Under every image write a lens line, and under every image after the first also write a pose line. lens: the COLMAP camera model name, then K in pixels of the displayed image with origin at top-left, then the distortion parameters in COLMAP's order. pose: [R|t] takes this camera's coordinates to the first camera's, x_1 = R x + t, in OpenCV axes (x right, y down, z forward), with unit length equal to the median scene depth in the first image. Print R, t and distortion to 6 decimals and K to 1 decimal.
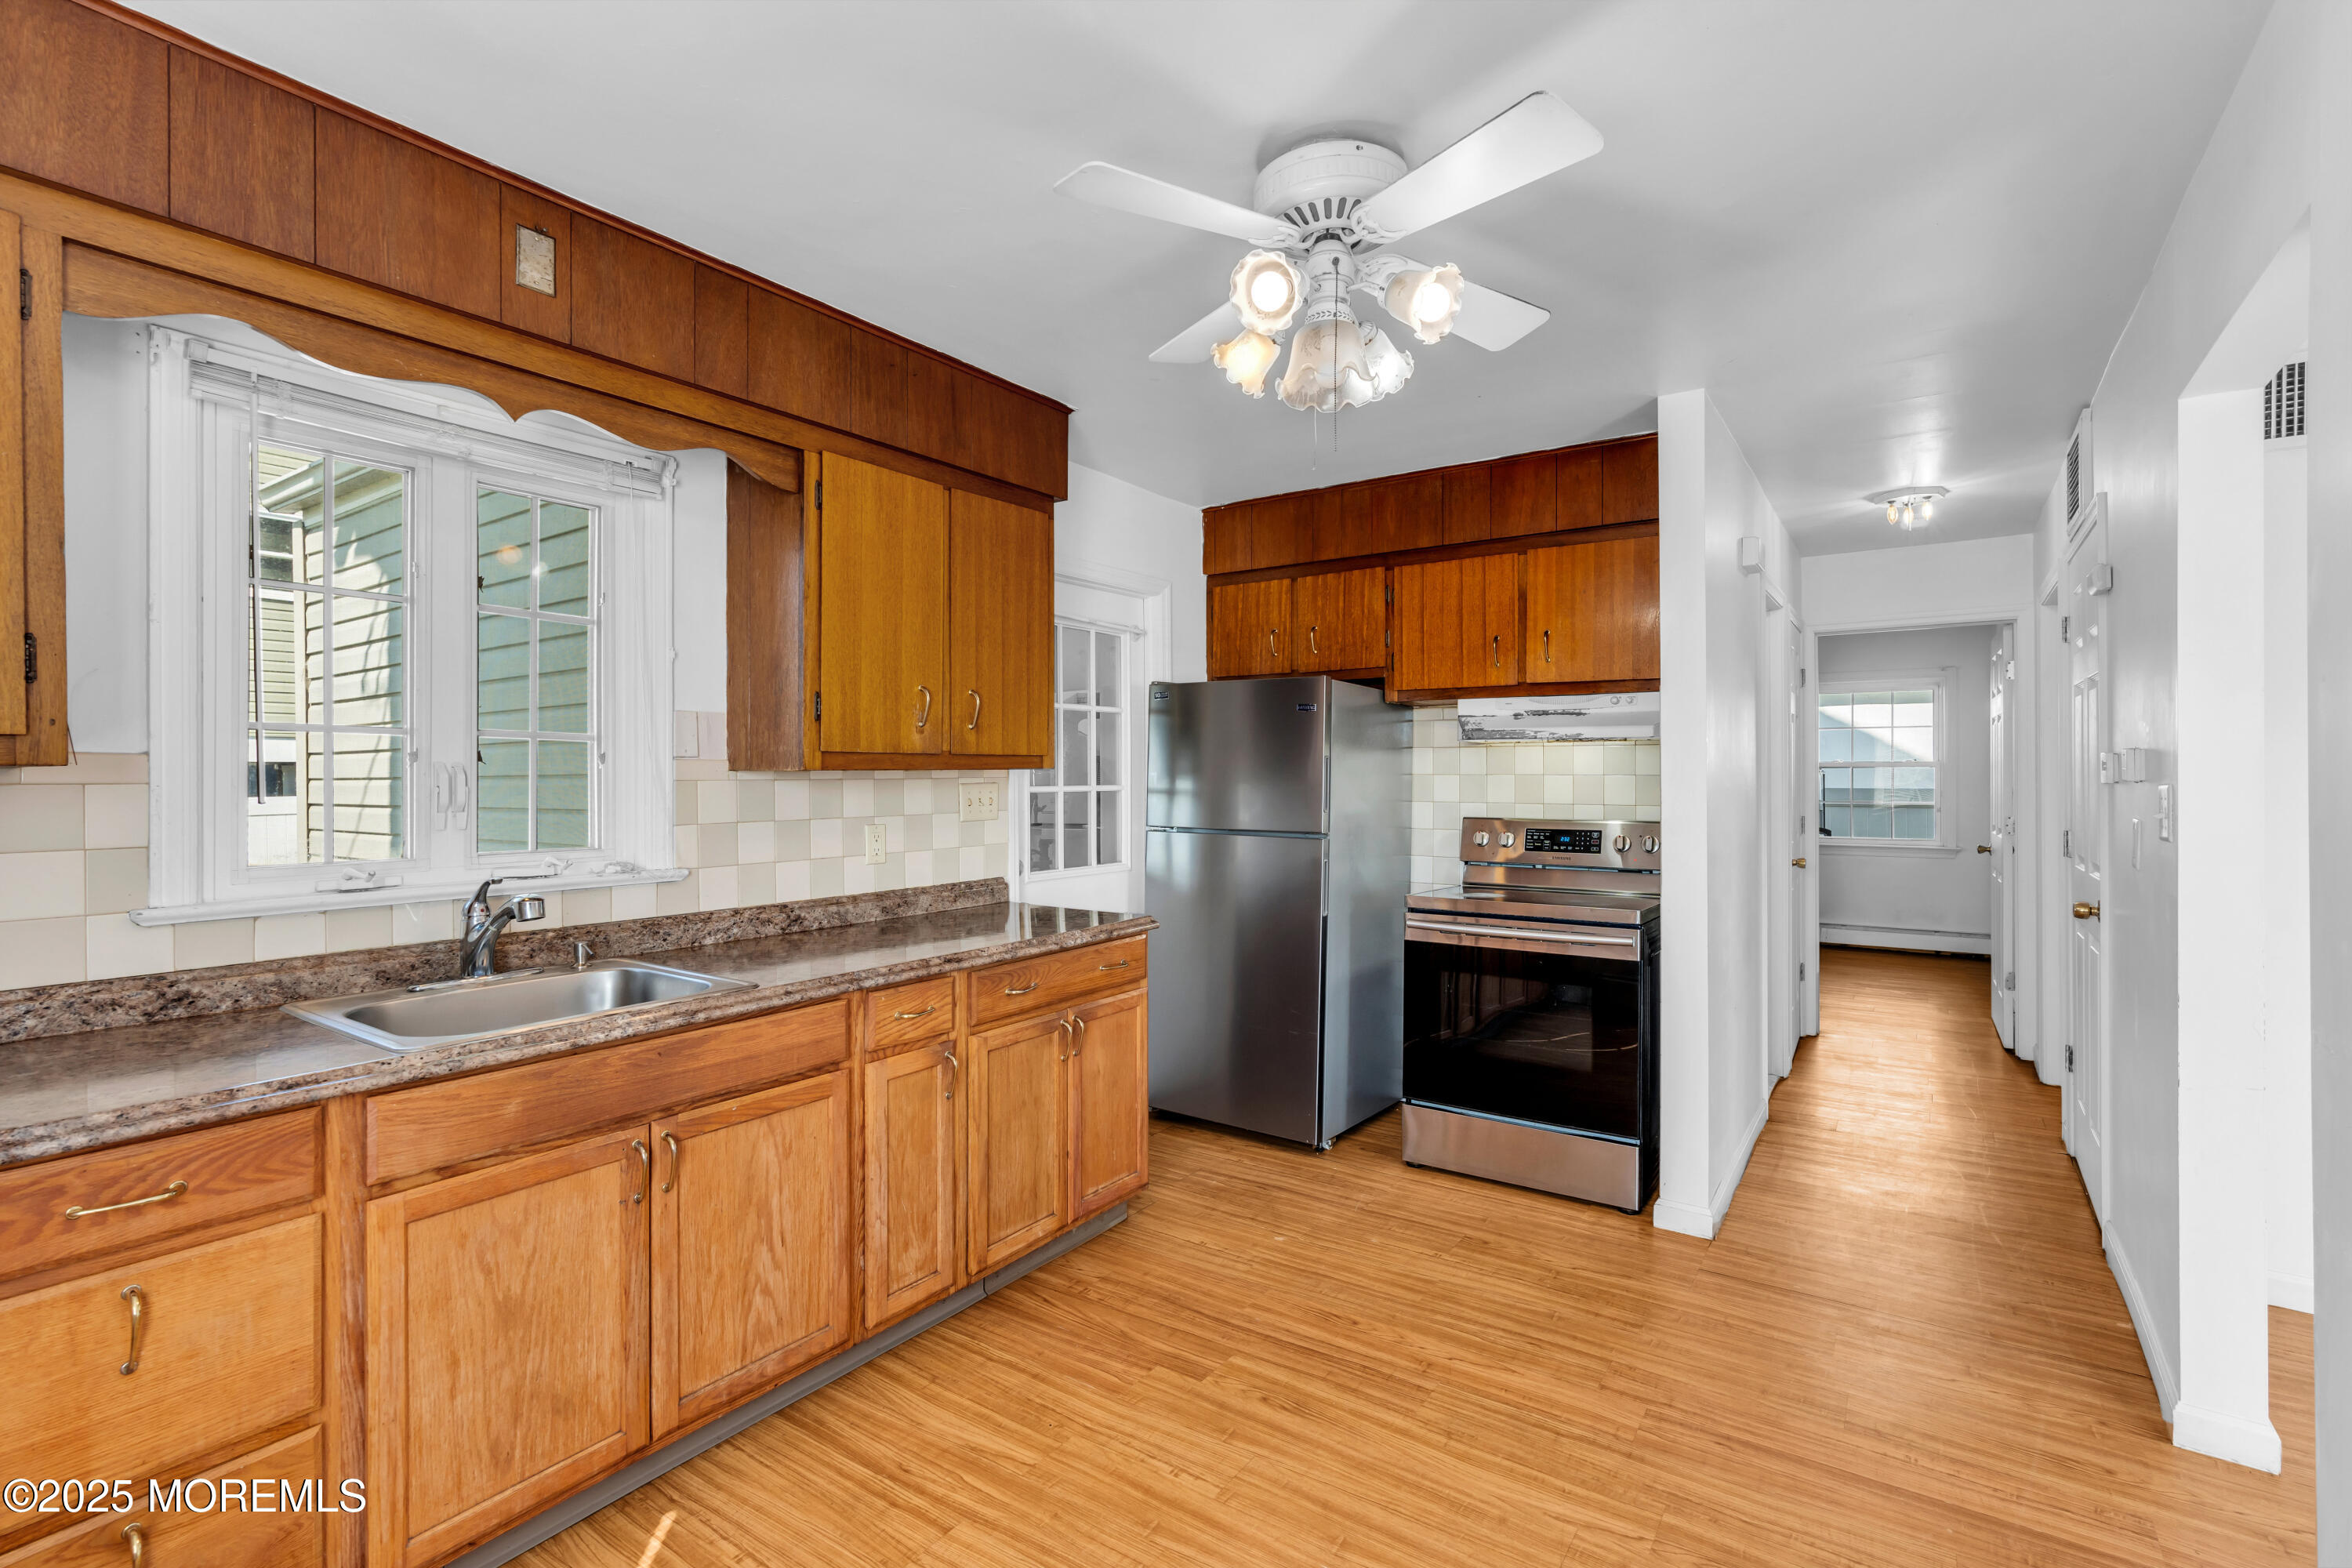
lens RADIAL K [[1086.8, 0, 1163.2], [0, 1086.8, 771.4], [0, 0, 1]] dist [-0.001084, 0.000608]
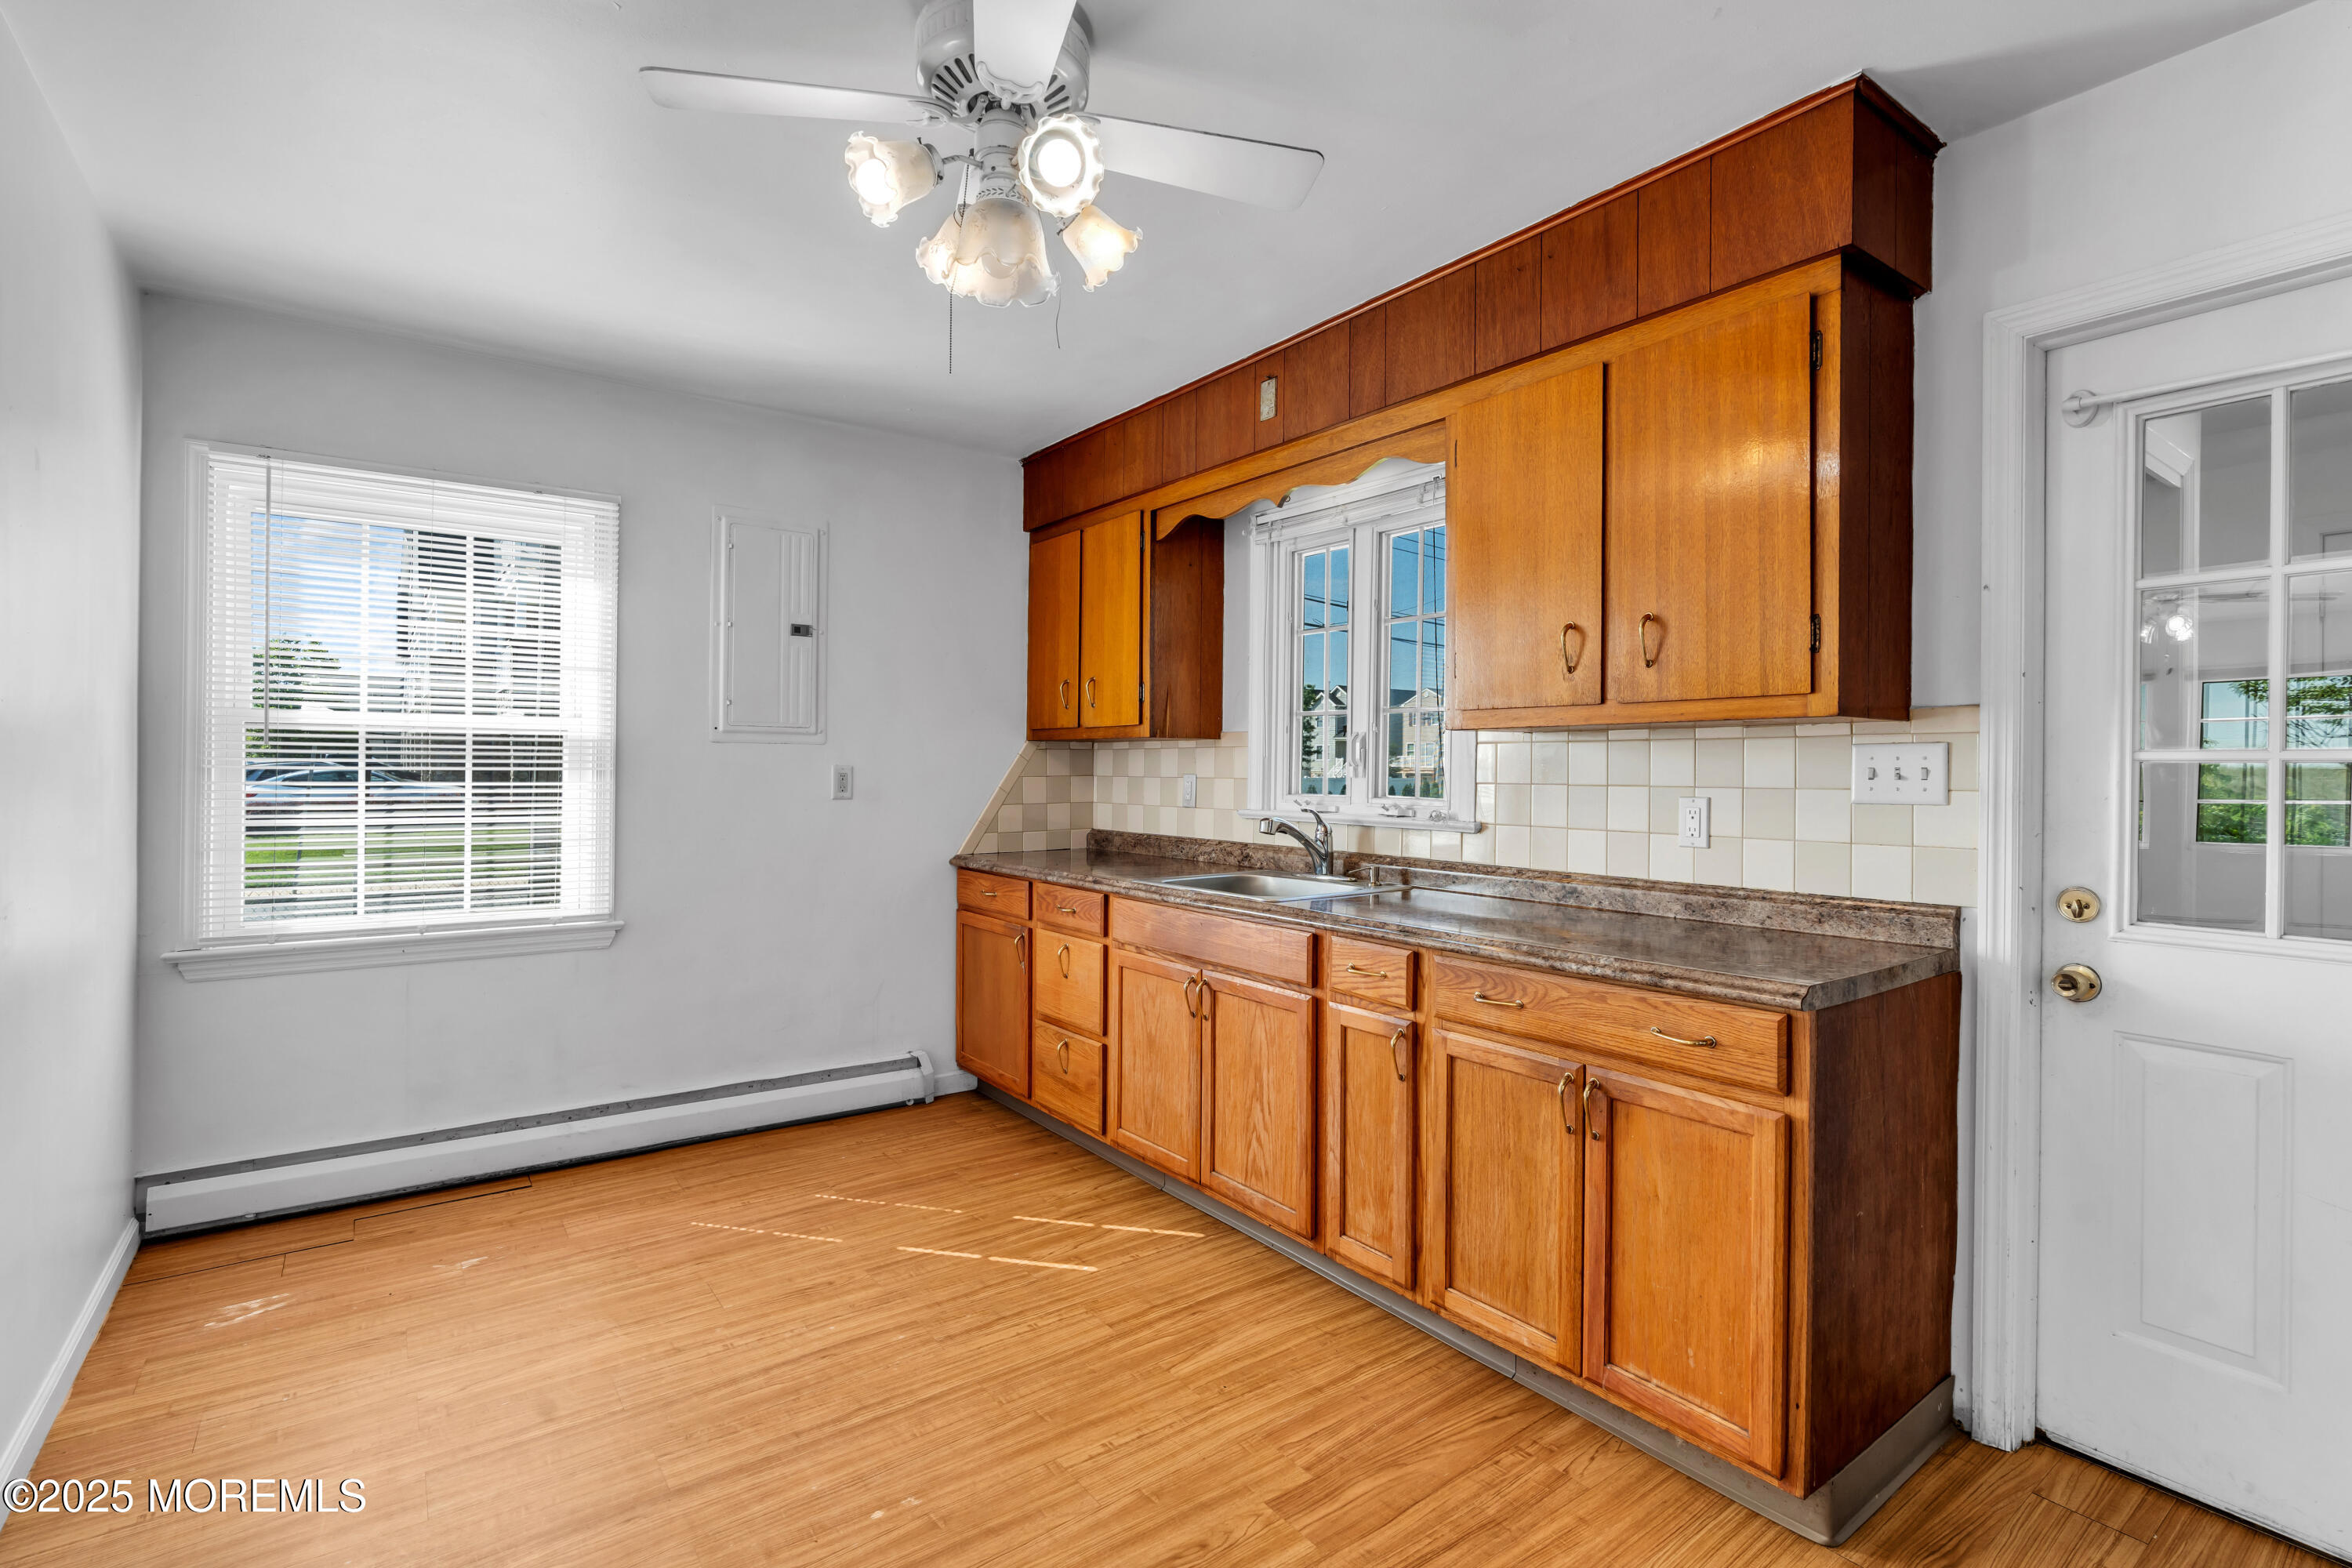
lens RADIAL K [[1086.8, 0, 1163.2], [0, 1086.8, 771.4], [0, 0, 1]] dist [-0.001084, 0.000608]
pose [[-0.319765, 0.000230, -0.947497, 0.648245], [-0.006816, 0.999974, 0.002543, 0.033770], [0.947472, 0.007271, -0.319755, 0.965813]]
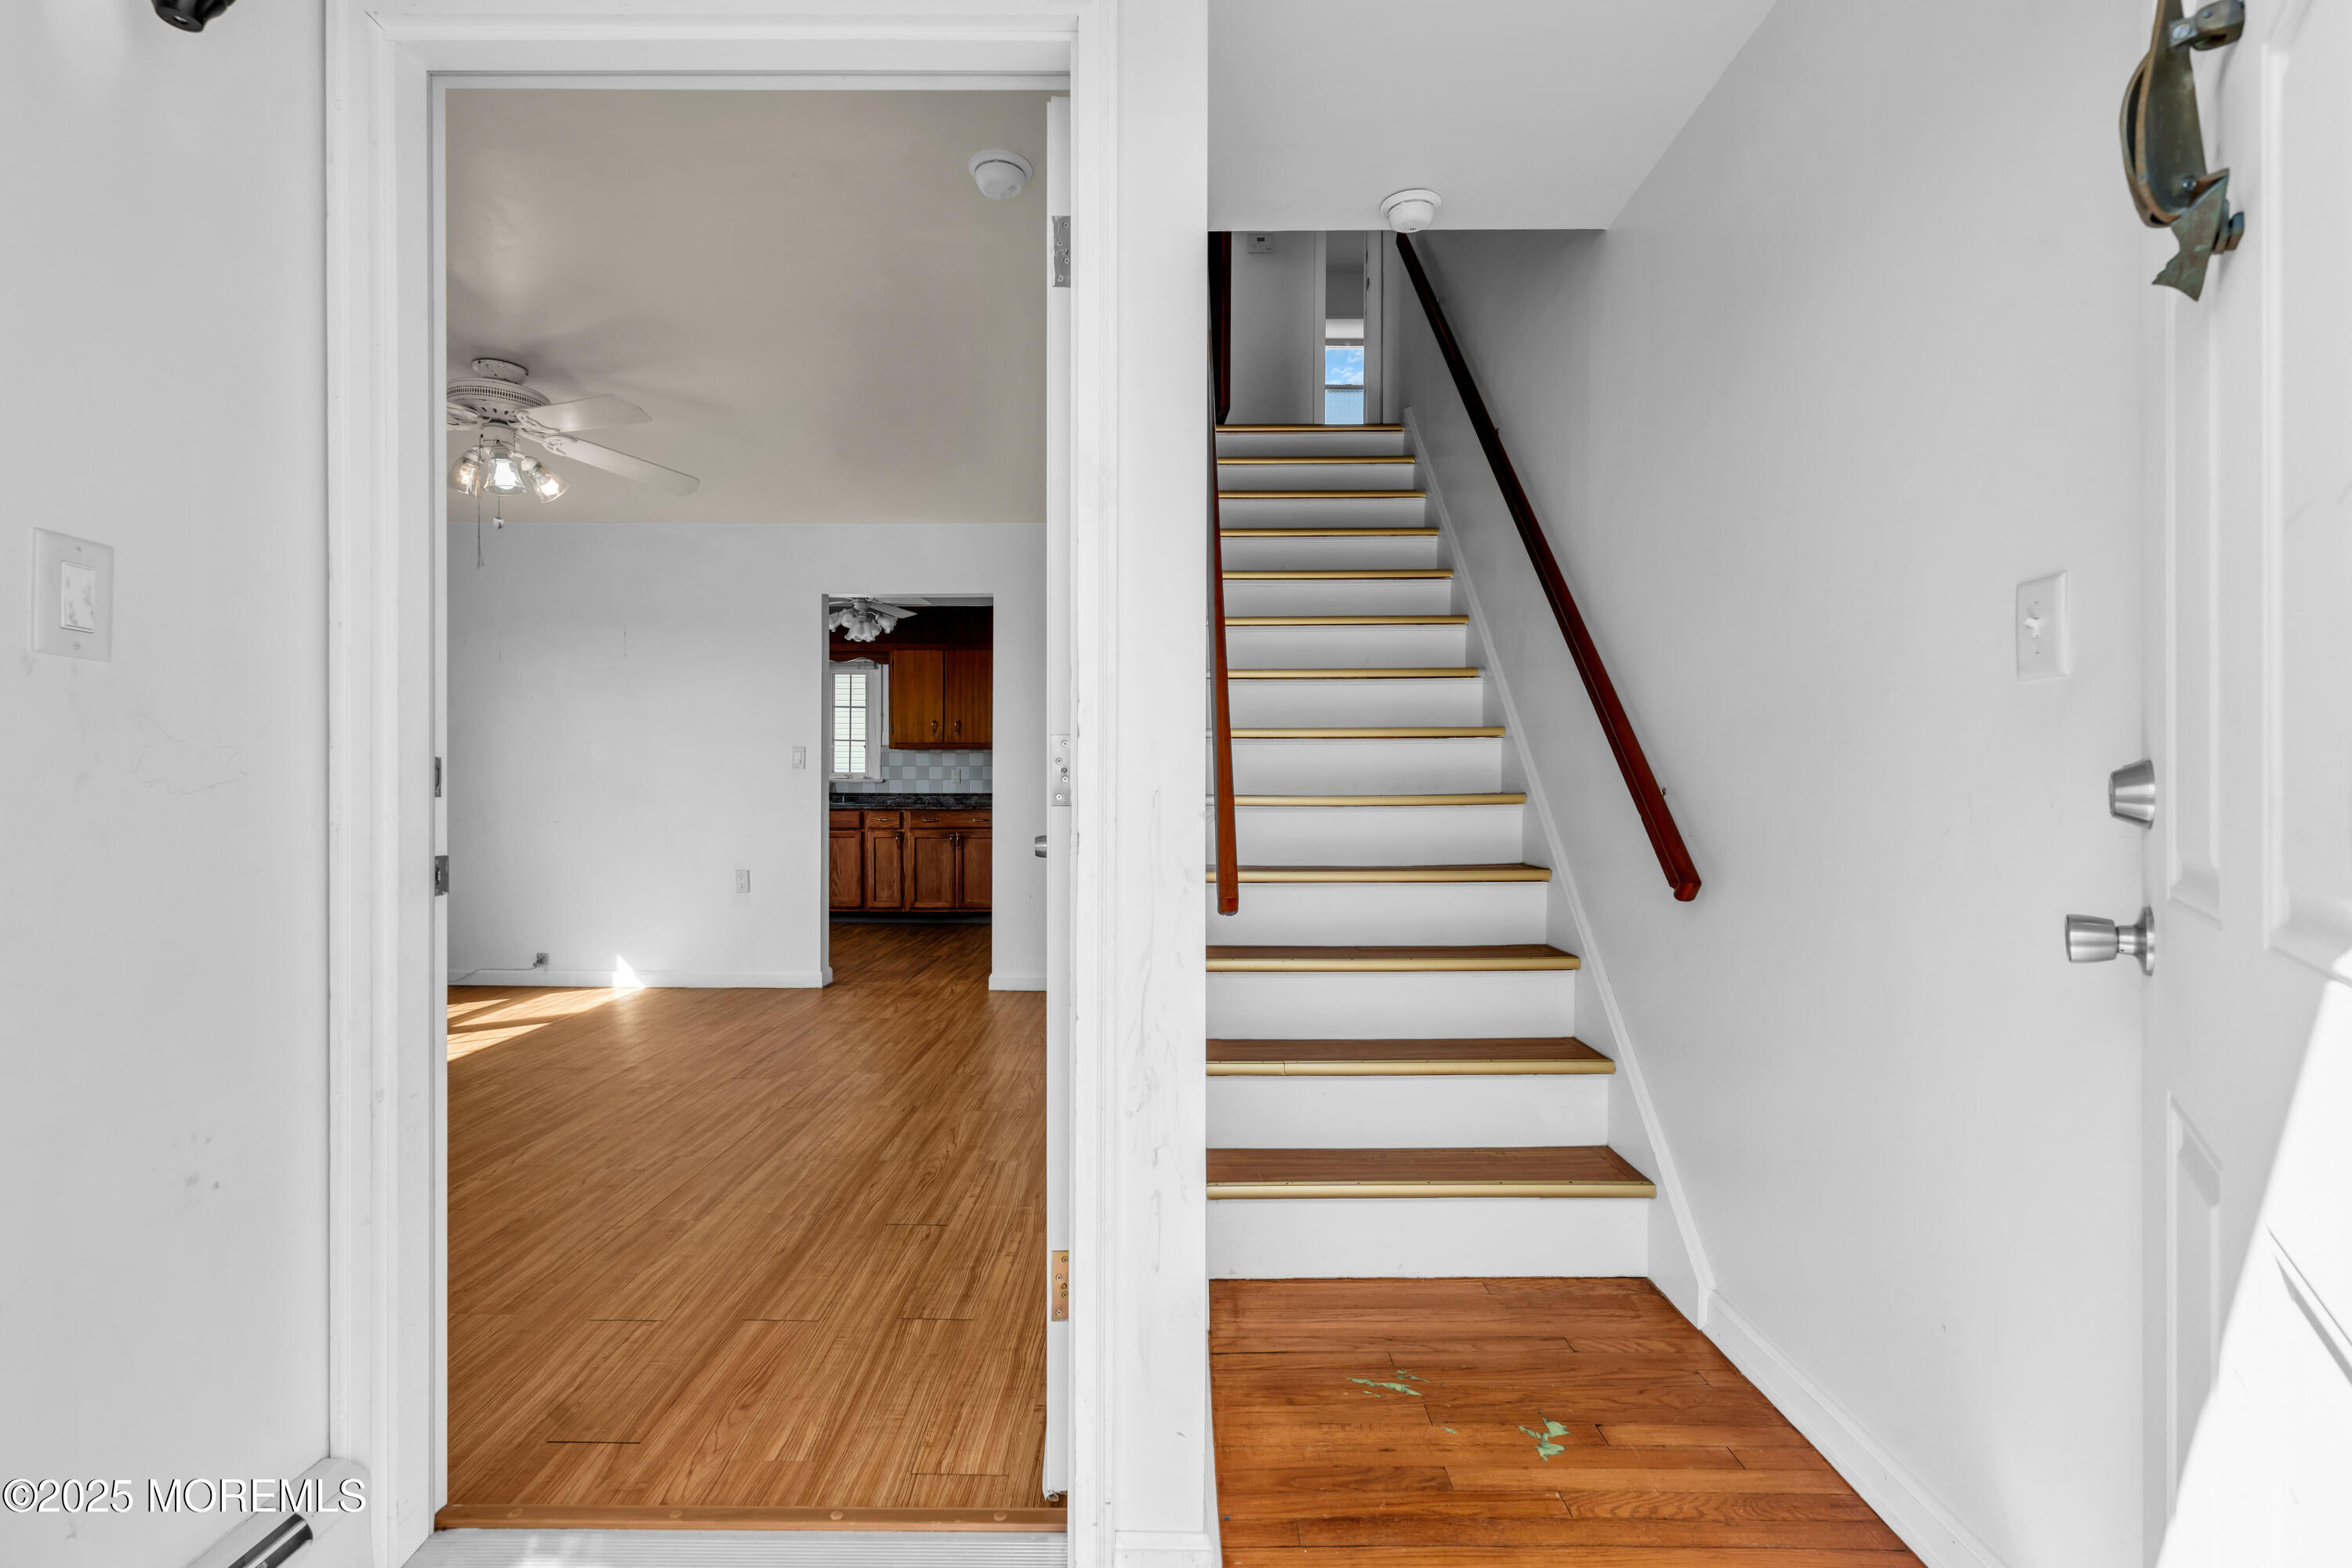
lens RADIAL K [[1036.1, 0, 1176.0], [0, 1036.1, 784.0], [0, 0, 1]] dist [0.000600, 0.000233]
pose [[0.581990, -0.000380, -0.813196, 2.445669], [0.000420, 1.000000, -0.000166, 0.096687], [0.813196, -0.000245, 0.581990, -0.106722]]
